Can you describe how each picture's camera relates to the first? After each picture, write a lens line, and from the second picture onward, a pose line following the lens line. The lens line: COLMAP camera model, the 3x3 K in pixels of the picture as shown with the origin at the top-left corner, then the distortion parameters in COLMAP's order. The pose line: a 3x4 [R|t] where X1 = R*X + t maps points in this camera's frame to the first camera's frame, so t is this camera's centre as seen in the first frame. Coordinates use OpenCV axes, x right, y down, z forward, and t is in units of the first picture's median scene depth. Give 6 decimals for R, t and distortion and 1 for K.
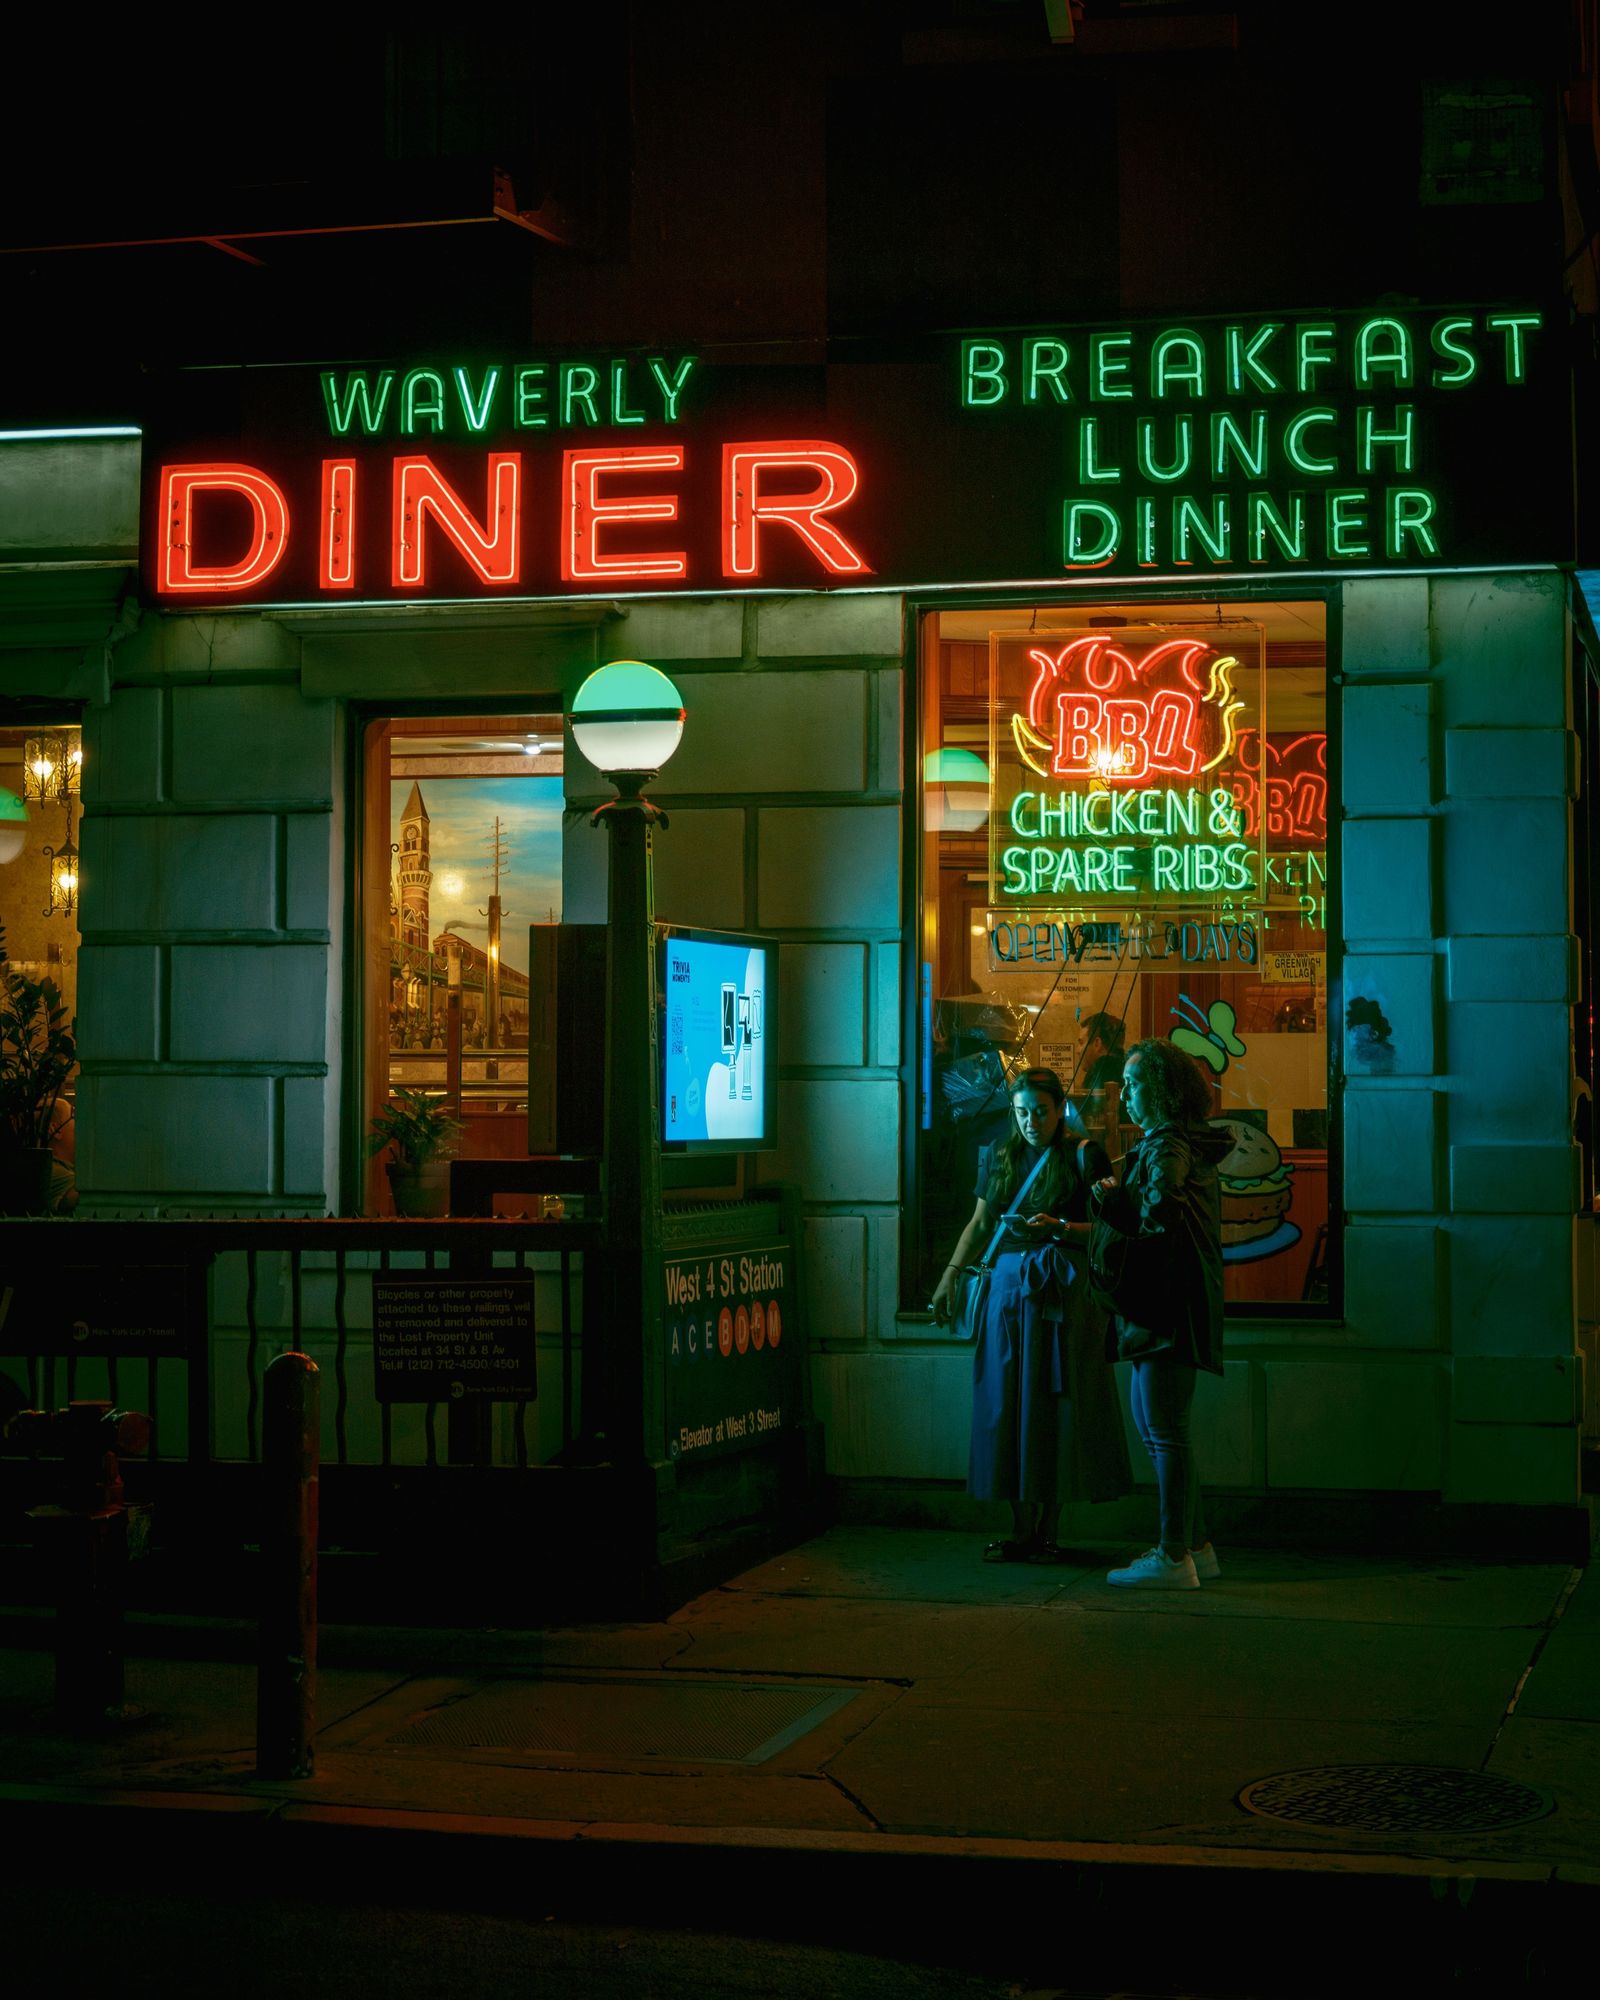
lens RADIAL K [[4459.0, 0, 800.9], [0, 4459.0, 776.3], [0, 0, 1]] dist [0.033403, -0.323969]
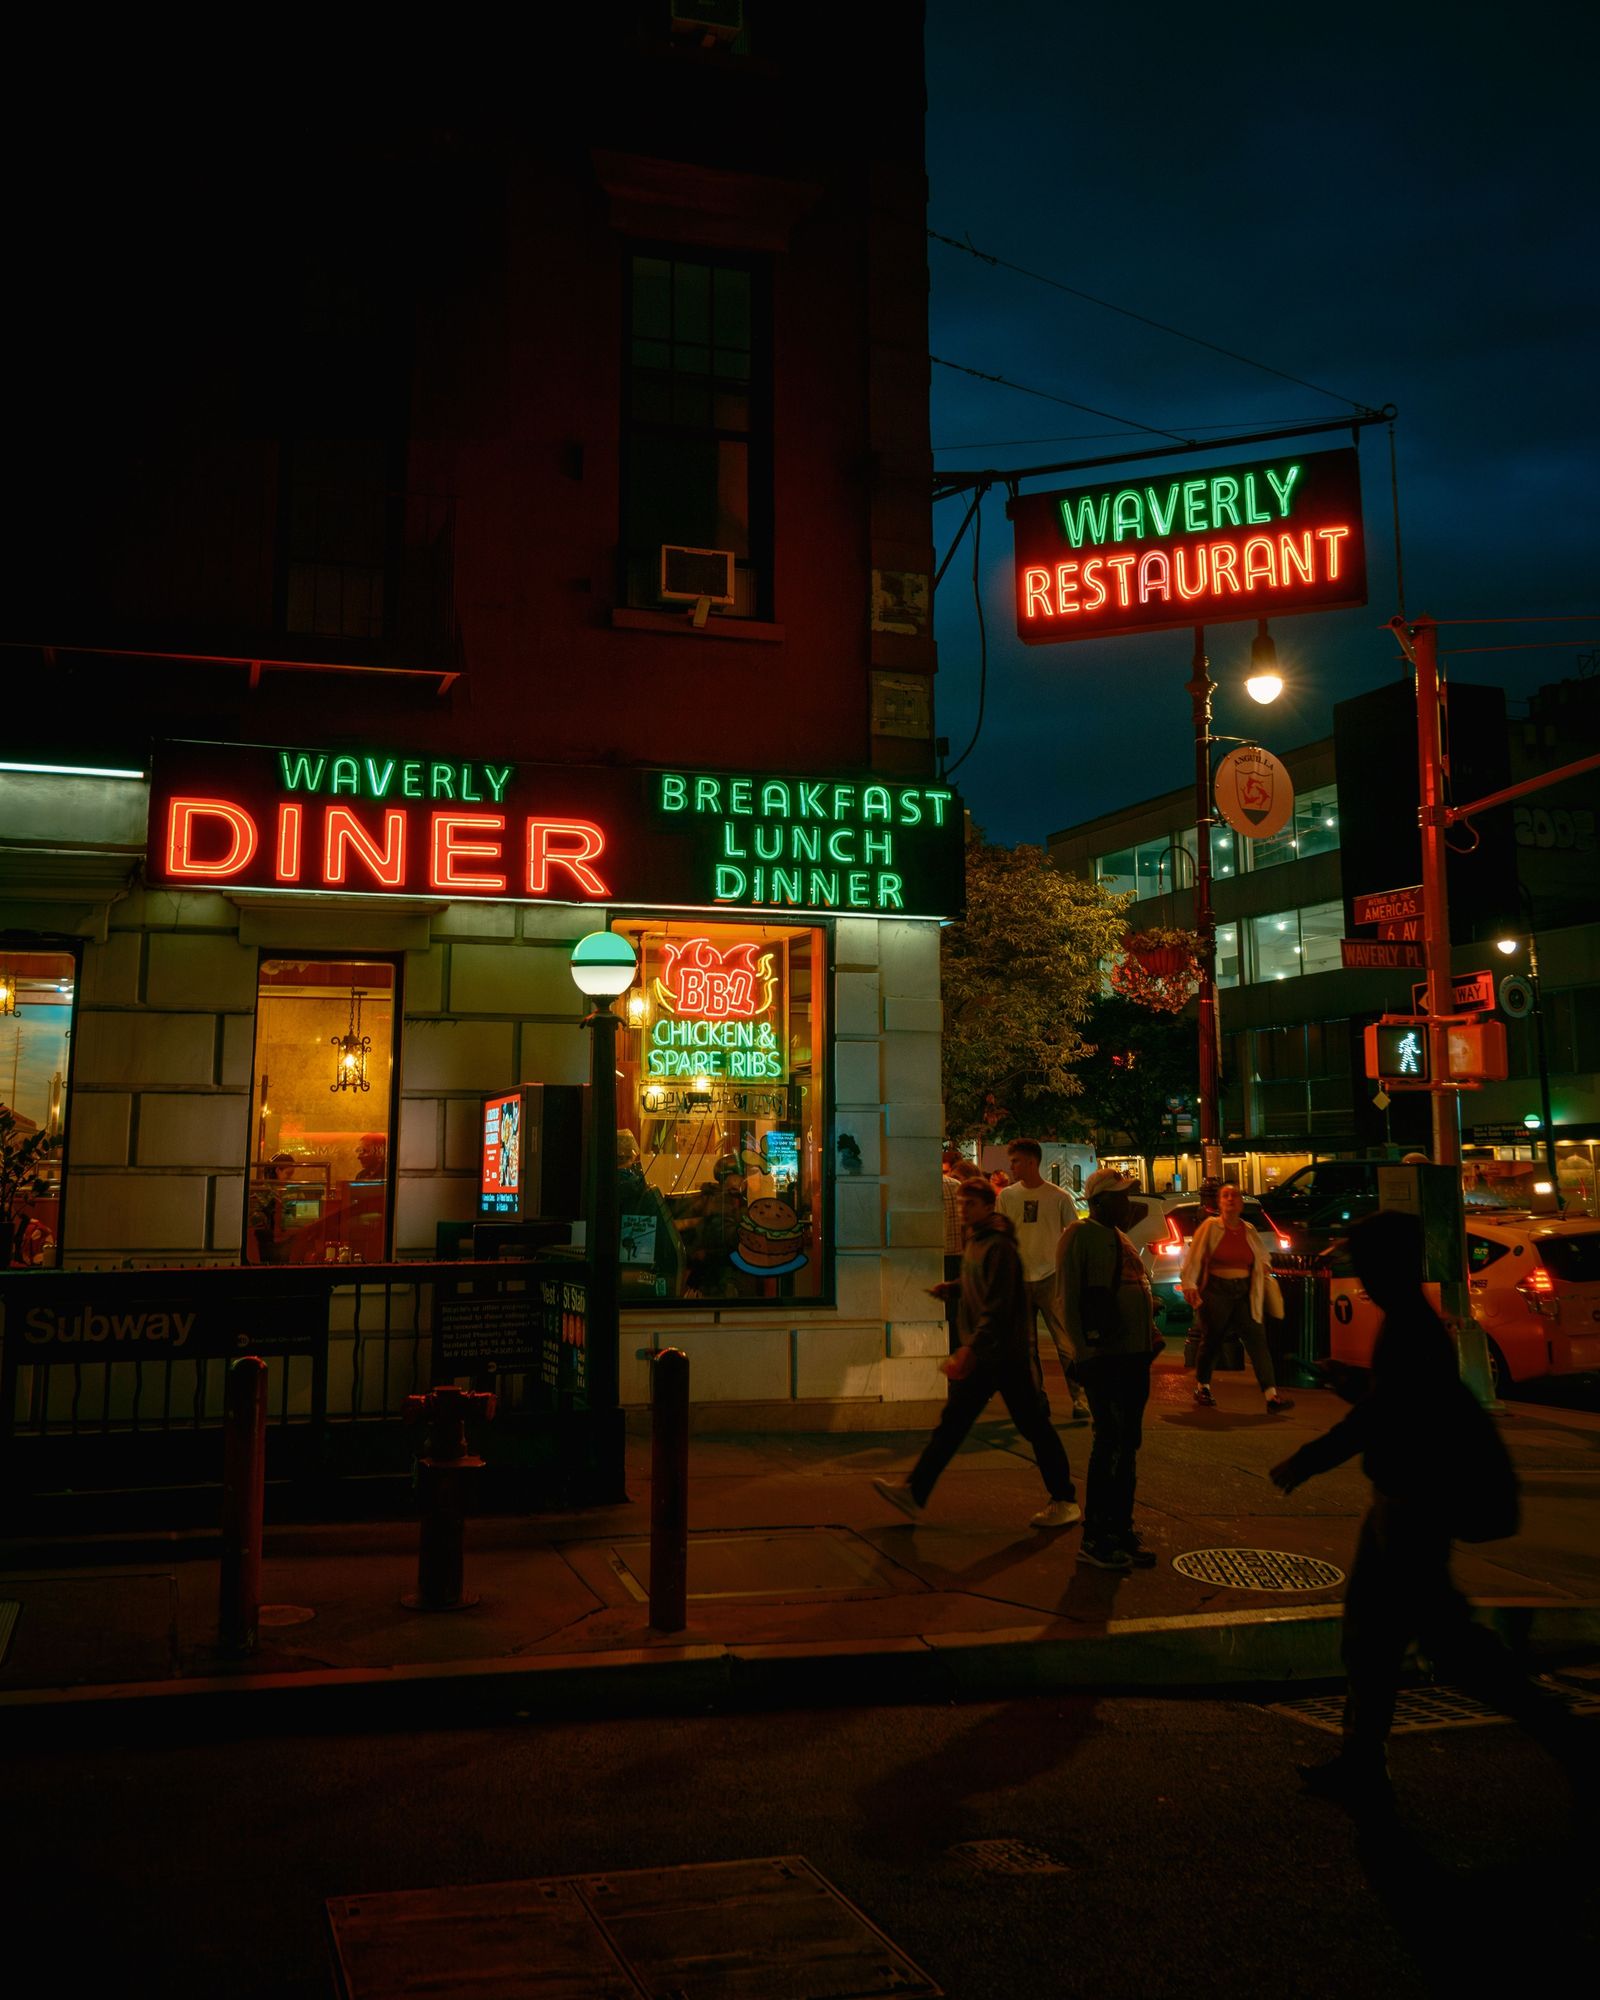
lens RADIAL K [[1966.3, 0, 799.5], [0, 1966.3, 828.7], [0, 0, 1]] dist [-0.007278, -0.003969]
pose [[0.832980, 0.097650, 0.544619, -0.357093], [-0.035878, 0.991764, -0.122948, 0.023109], [-0.552139, 0.082873, 0.829623, 0.288586]]
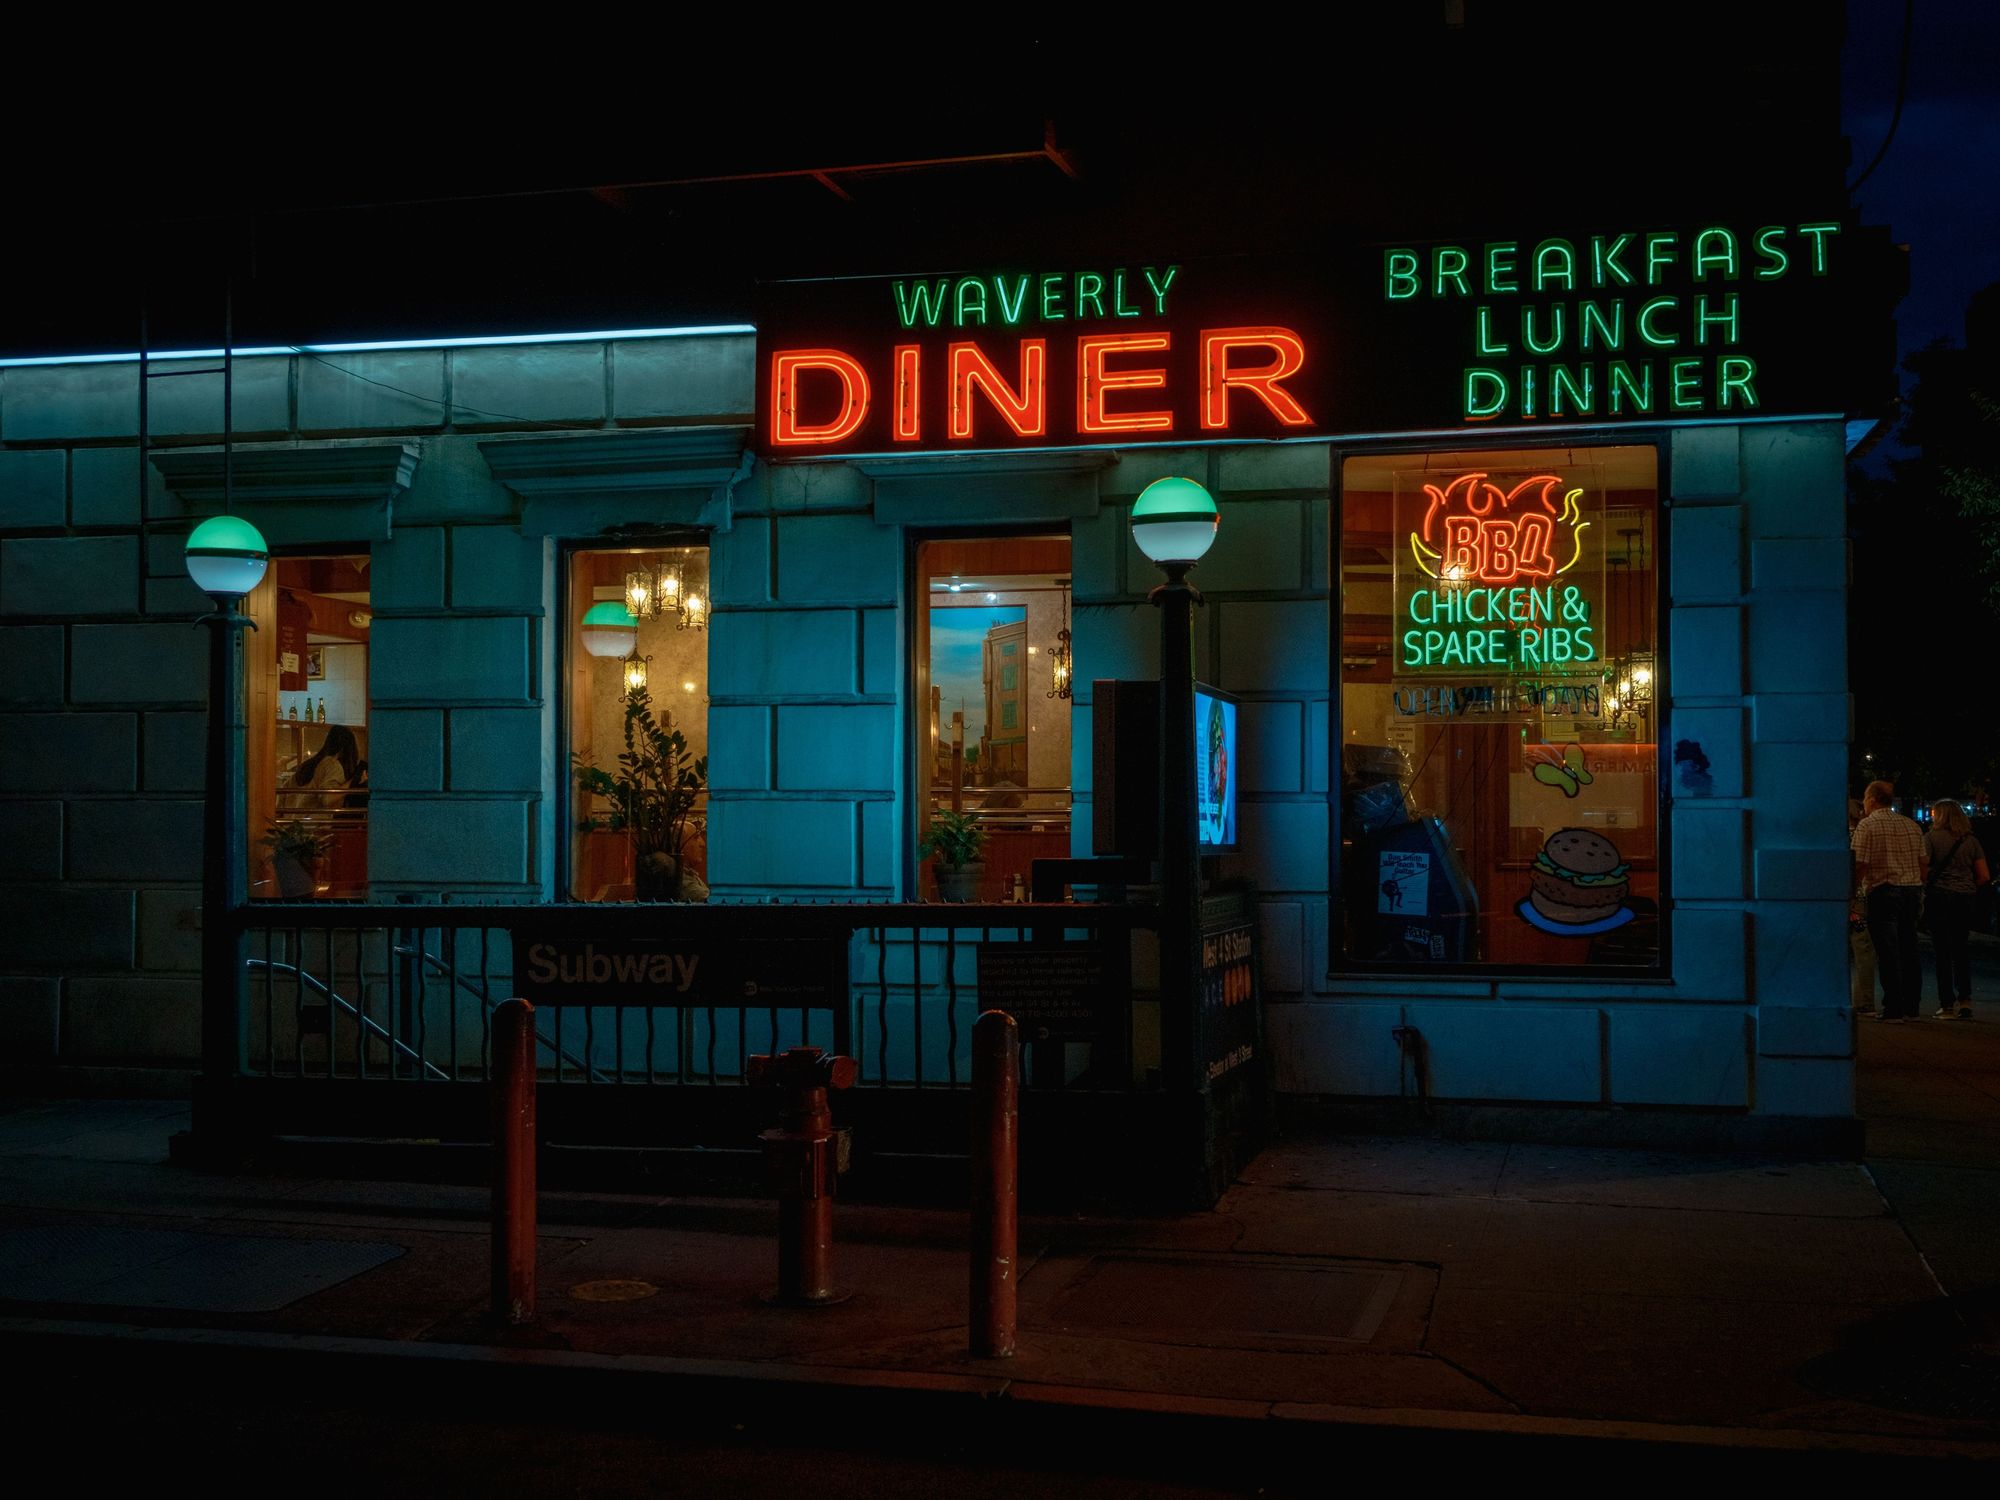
lens RADIAL K [[2553.1, 0, 960.3], [0, 2553.1, 748.7], [0, 0, 1]] dist [0.027160, 0.013072]
pose [[0.999932, 0.000668, 0.011679, -0.099393], [-0.001089, 0.999350, 0.036035, 0.024069], [-0.011647, -0.036045, 0.999282, 0.226896]]
